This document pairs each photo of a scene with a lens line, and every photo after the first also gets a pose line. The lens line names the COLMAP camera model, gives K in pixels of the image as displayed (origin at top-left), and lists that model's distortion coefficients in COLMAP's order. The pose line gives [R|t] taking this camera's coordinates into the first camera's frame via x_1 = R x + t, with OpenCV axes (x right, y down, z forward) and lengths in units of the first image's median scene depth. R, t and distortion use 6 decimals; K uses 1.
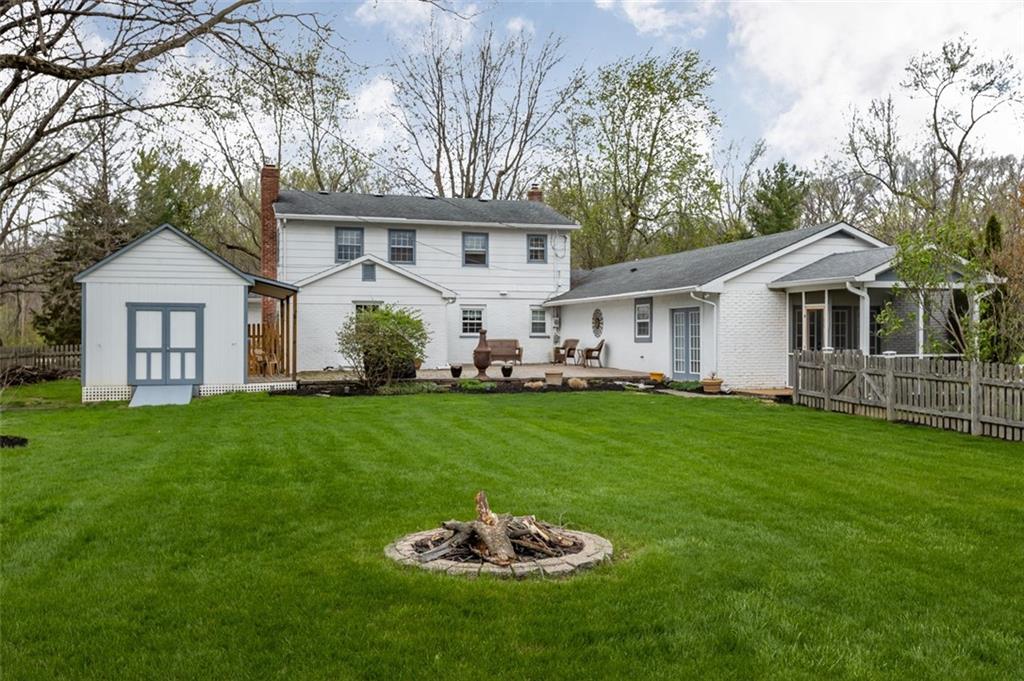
lens RADIAL K [[926.7, 0, 512.0], [0, 926.7, 340.5], [0, 0, 1]] dist [0.013116, 0.016022]
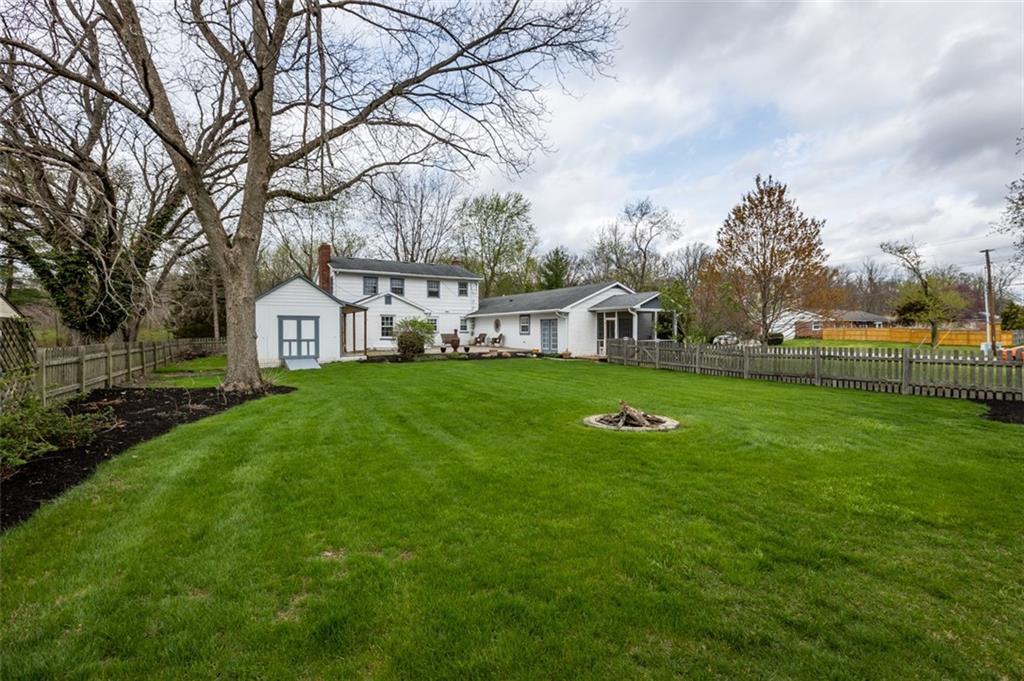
lens RADIAL K [[464.4, 0, 512.0], [0, 464.4, 340.5], [0, 0, 1]] dist [-0.018588, 0.010131]
pose [[0.970459, -0.006806, 0.241170, -0.153854], [0.003086, 0.999870, 0.015800, -0.002621], [-0.241246, -0.014589, 0.970354, -0.026039]]
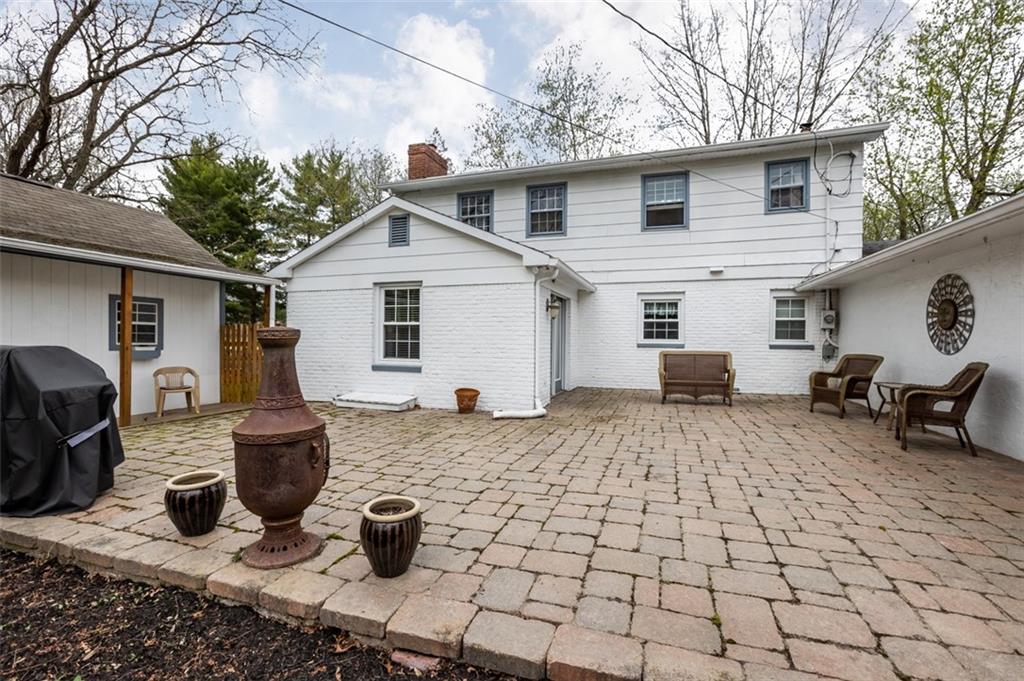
lens RADIAL K [[454.0, 0, 512.0], [0, 454.0, 340.5], [0, 0, 1]] dist [-0.017520, 0.008937]
pose [[0.811147, 0.006778, -0.584804, 0.068962], [-0.007376, 0.999972, 0.001359, -0.009141], [0.584796, 0.003211, 0.811174, 0.917249]]
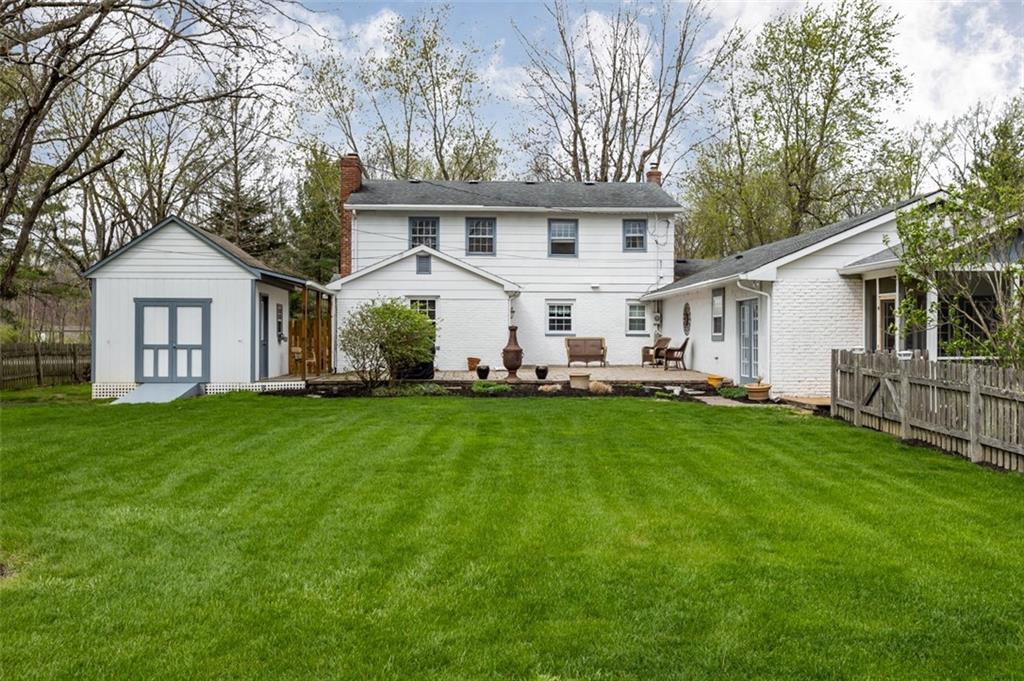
lens RADIAL K [[990.0, 0, 512.0], [0, 990.0, 340.5], [0, 0, 1]] dist [0.018708, 0.003805]
pose [[0.968489, 0.002671, -0.249043, 0.198863], [-0.002843, 0.999996, -0.000330, 0.002551], [0.249041, 0.001028, 0.968492, 0.072881]]
